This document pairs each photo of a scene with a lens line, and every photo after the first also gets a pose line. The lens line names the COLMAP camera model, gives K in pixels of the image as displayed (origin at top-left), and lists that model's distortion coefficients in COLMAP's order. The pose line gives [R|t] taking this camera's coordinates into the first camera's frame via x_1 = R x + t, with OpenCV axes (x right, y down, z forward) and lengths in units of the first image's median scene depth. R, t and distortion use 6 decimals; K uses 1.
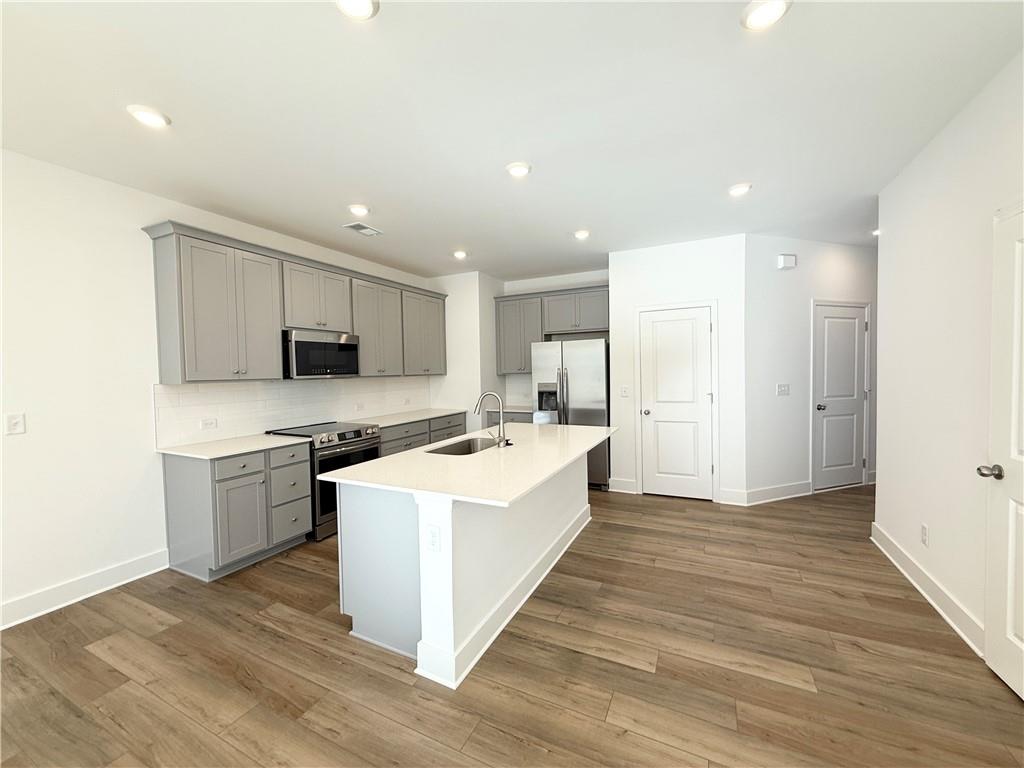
lens RADIAL K [[409.2, 0, 512.0], [0, 409.2, 384.0], [0, 0, 1]] dist [-0.000446, -0.000007]
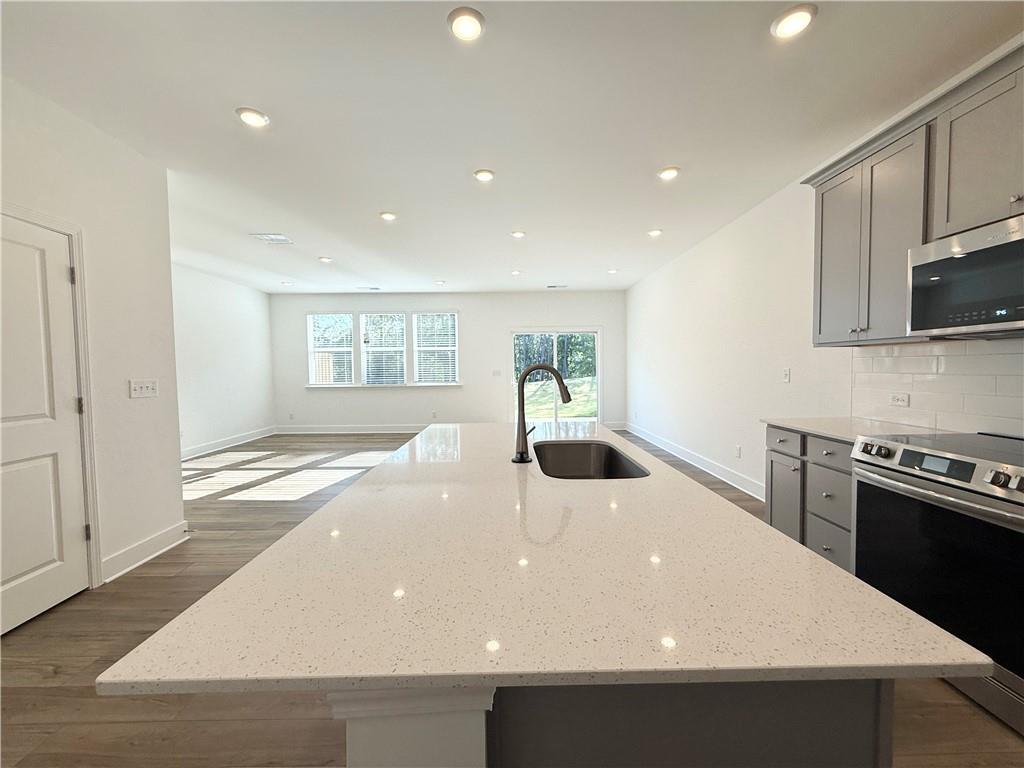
lens RADIAL K [[409.2, 0, 512.0], [0, 409.2, 384.0], [0, 0, 1]] dist [-0.000446, -0.000007]
pose [[-0.892800, 0.048830, -0.447798, 0.214464], [0.013998, 0.996634, 0.080770, -0.001039], [0.450235, 0.065844, -0.890479, 1.275502]]
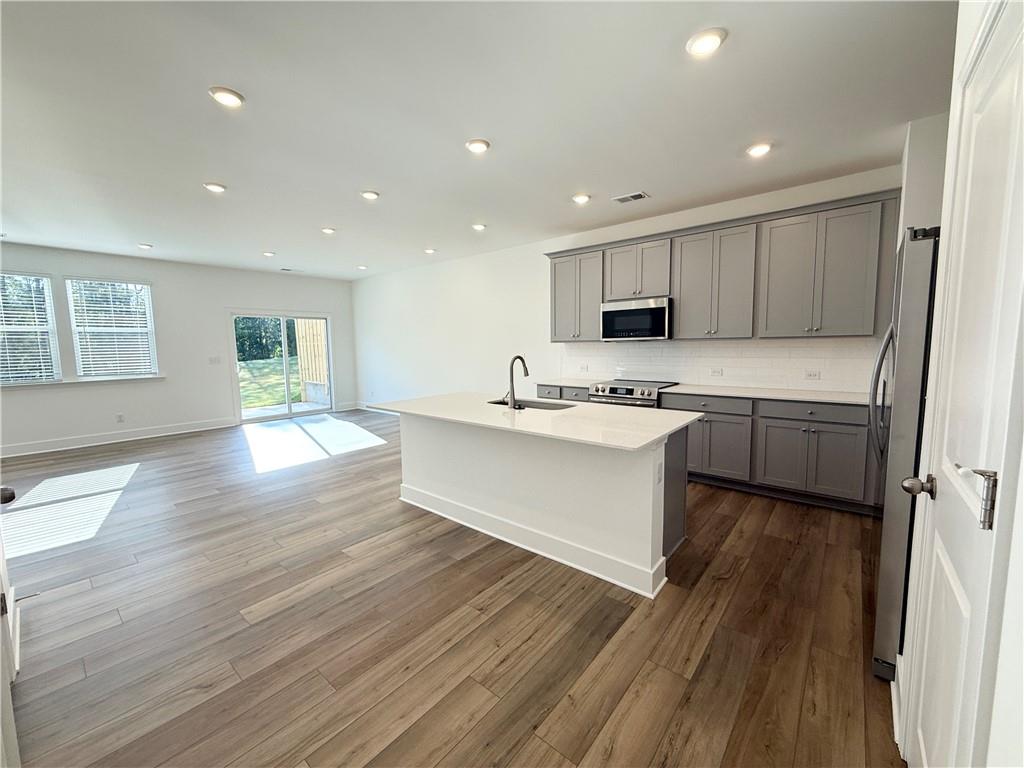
lens RADIAL K [[408.8, 0, 509.4], [0, 408.8, 380.2], [0, 0, 1]] dist [-0.001342, -0.000098]
pose [[-0.241858, 0.111404, -0.963895, 0.845043], [-0.014588, 0.992857, 0.118412, -0.039001], [0.970202, 0.042700, -0.238505, 1.047083]]
